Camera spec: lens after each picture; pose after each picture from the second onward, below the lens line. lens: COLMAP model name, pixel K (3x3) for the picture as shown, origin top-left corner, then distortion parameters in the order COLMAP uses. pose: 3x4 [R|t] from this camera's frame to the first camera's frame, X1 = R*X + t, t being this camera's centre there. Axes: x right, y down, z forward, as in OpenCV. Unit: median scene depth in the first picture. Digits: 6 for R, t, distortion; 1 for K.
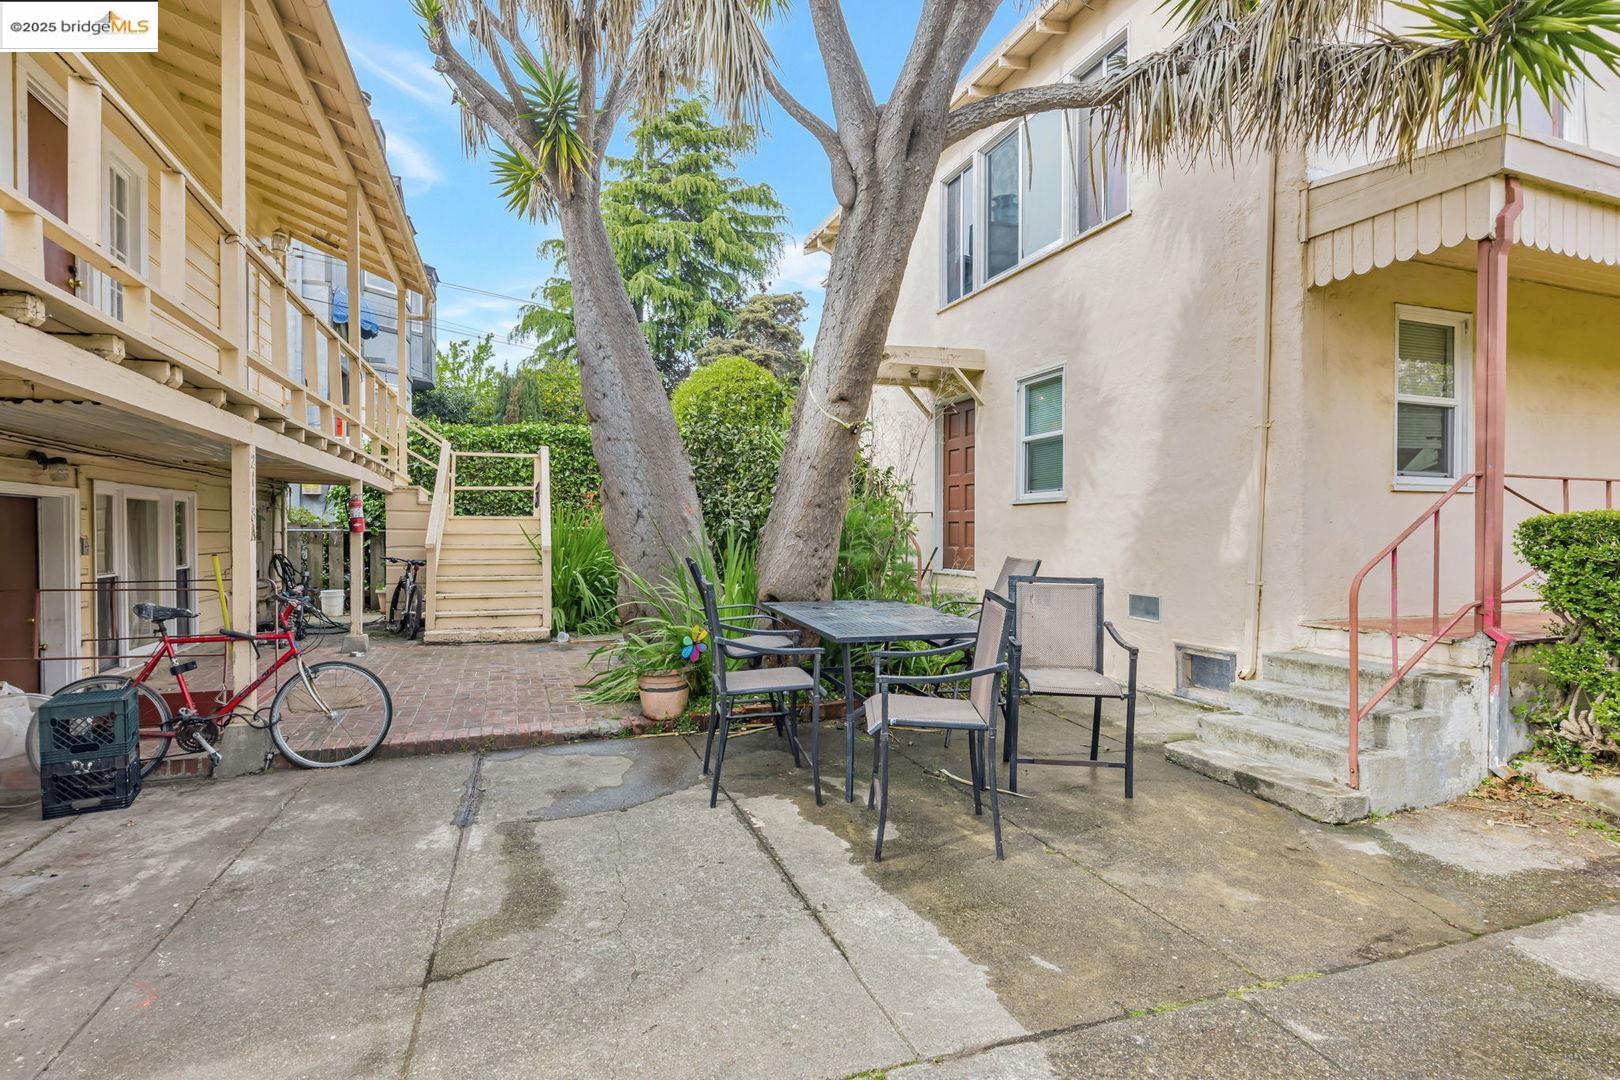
lens RADIAL K [[809.7, 0, 817.2], [0, 809.7, 531.1], [0, 0, 1]] dist [-0.003019, -0.000314]
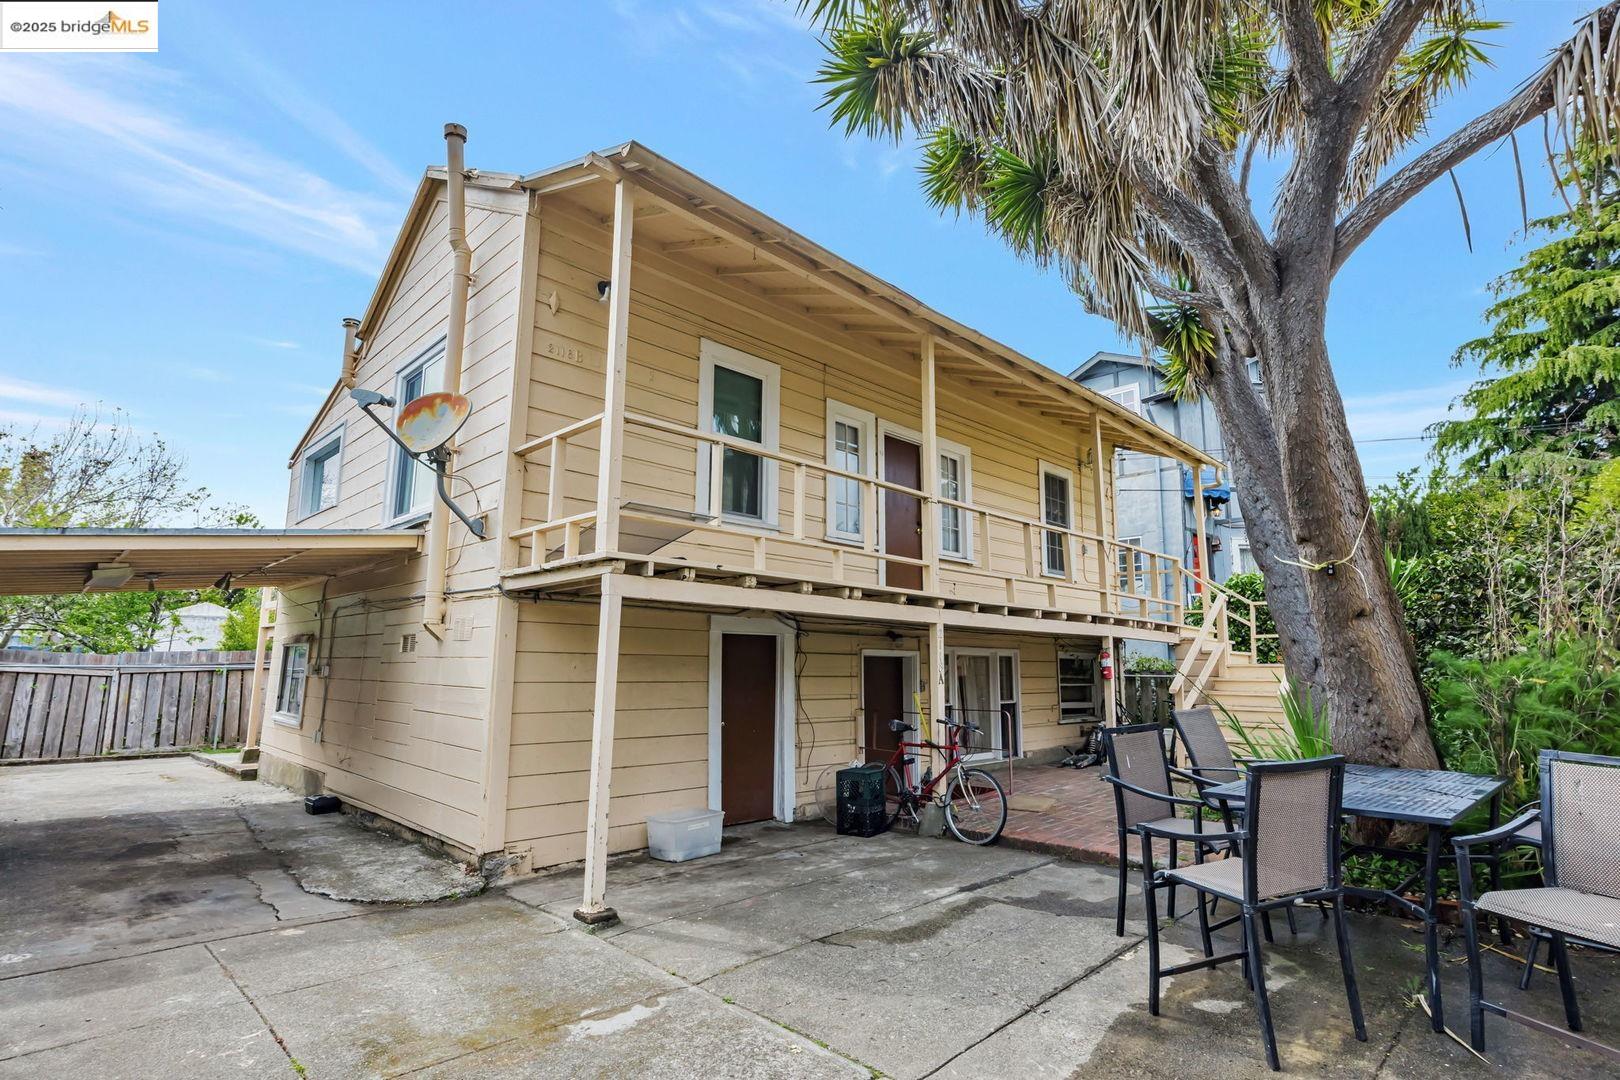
lens RADIAL K [[781.8, 0, 810.0], [0, 781.8, 540.0], [0, 0, 1]] dist [-0.002713, -0.000432]
pose [[0.425807, -0.148249, -0.892586, 0.792791], [-0.007094, 0.985909, -0.167133, -0.011277], [0.904786, 0.077498, 0.418756, 0.142576]]
